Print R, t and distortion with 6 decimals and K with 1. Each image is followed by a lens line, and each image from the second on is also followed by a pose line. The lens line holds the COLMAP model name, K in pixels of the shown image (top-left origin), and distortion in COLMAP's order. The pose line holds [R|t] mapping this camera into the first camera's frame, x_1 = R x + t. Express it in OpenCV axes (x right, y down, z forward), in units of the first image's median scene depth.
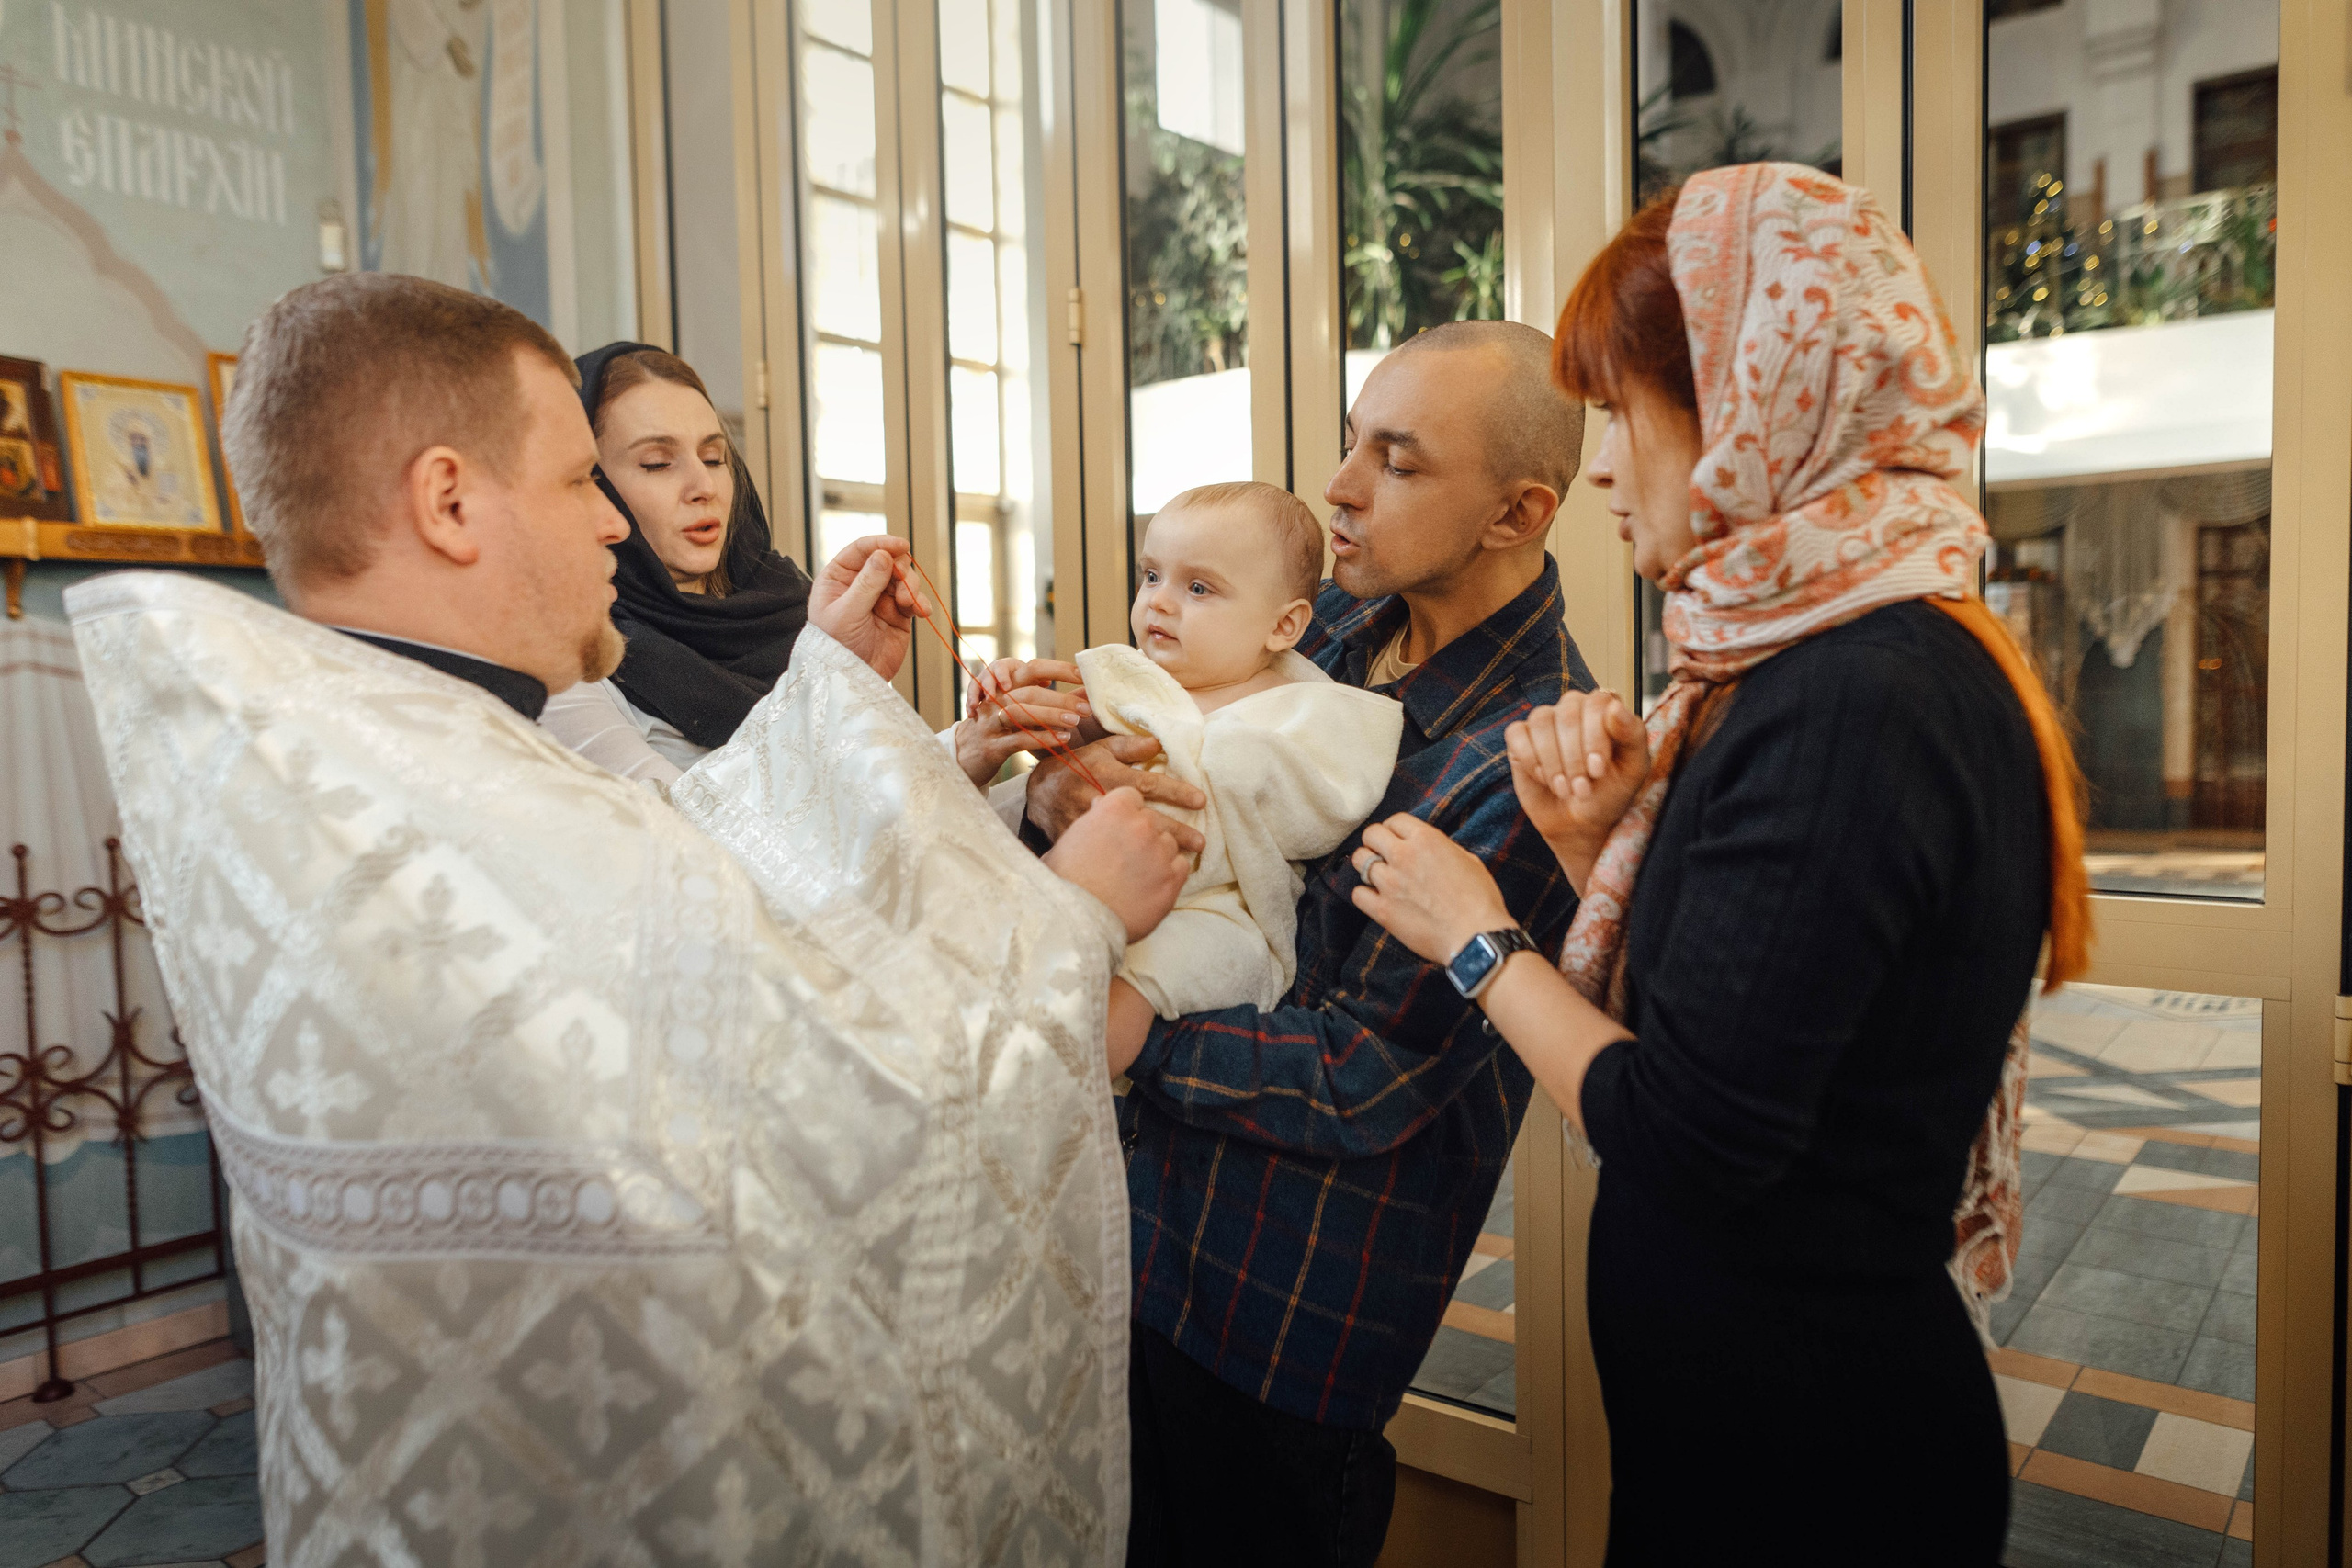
lens RADIAL K [[1654.1, 0, 1178.2], [0, 1654.1, 770.0], [0, 0, 1]] dist [0.002467, 0.000701]
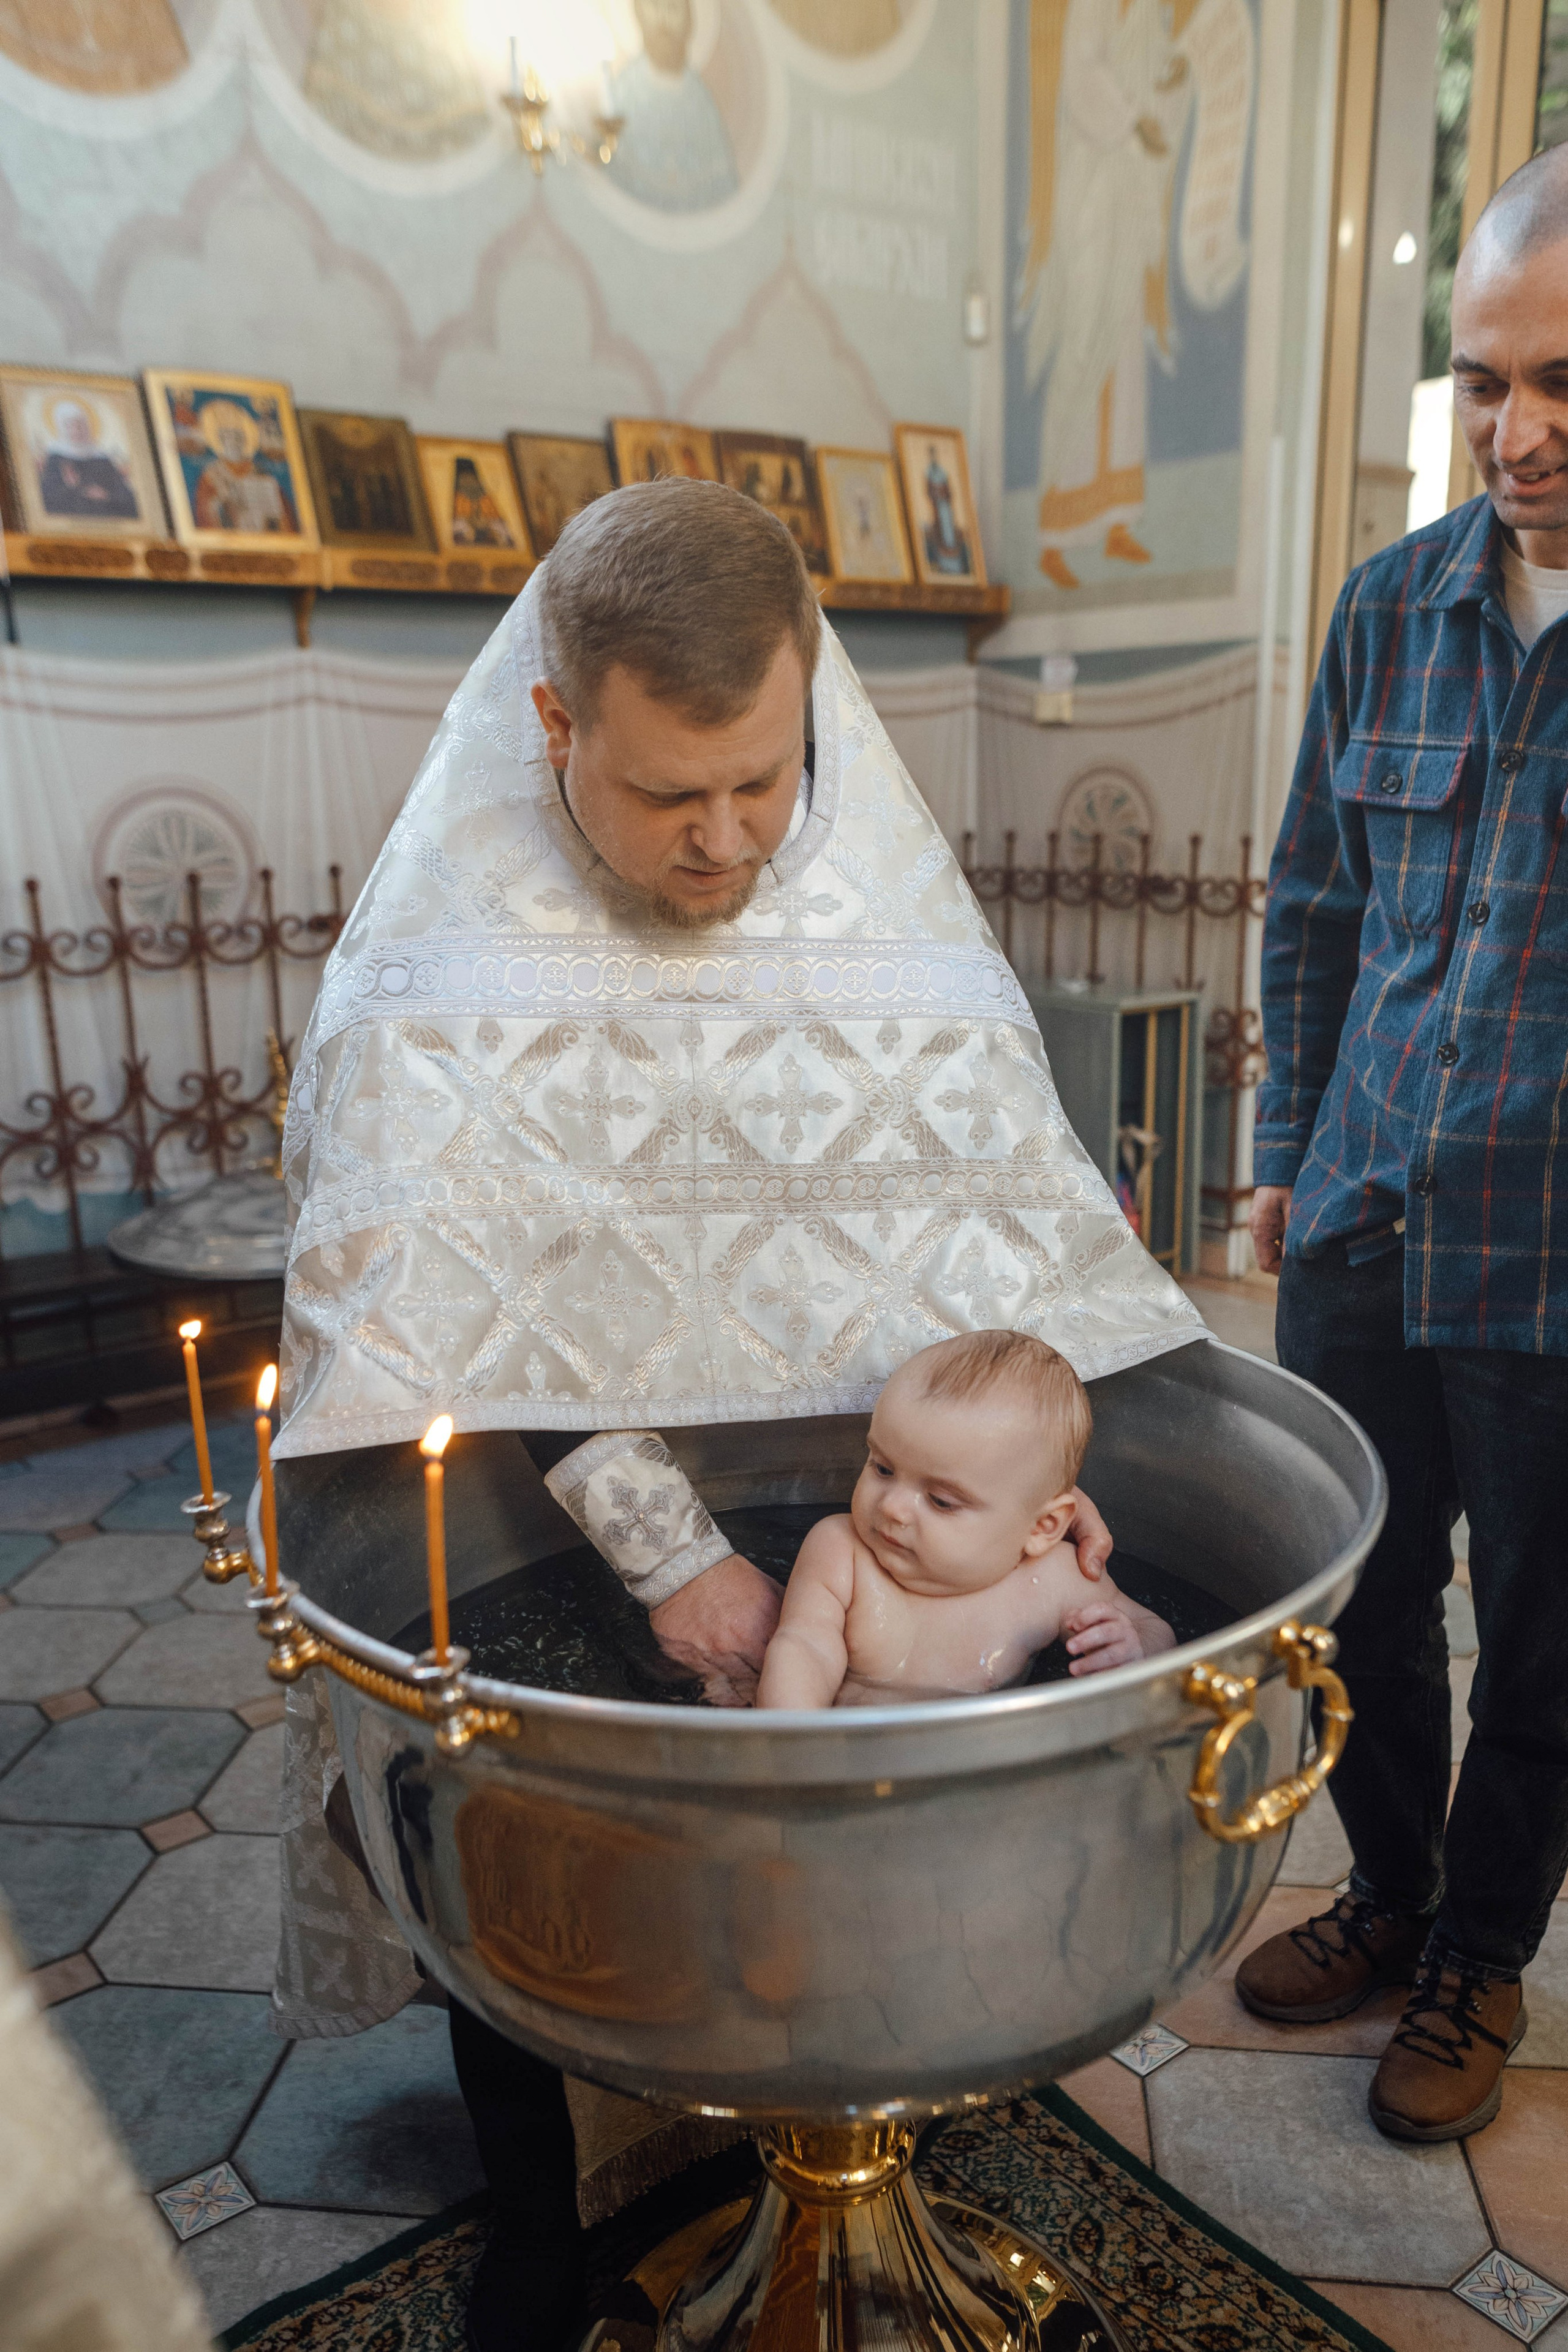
lens RADIAL K [[1818.4, 0, 776.8], [0, 1818.4, 1214.3], [0, 0, 1]] dist [0.010573, 0.006254]
pose [[0.975927, 0.054919, -0.211072, -0.372513], [-0.009515, 0.977577, 0.210362, 0.030846], [0.217892, -0.203290, 0.954566, -0.399083]]
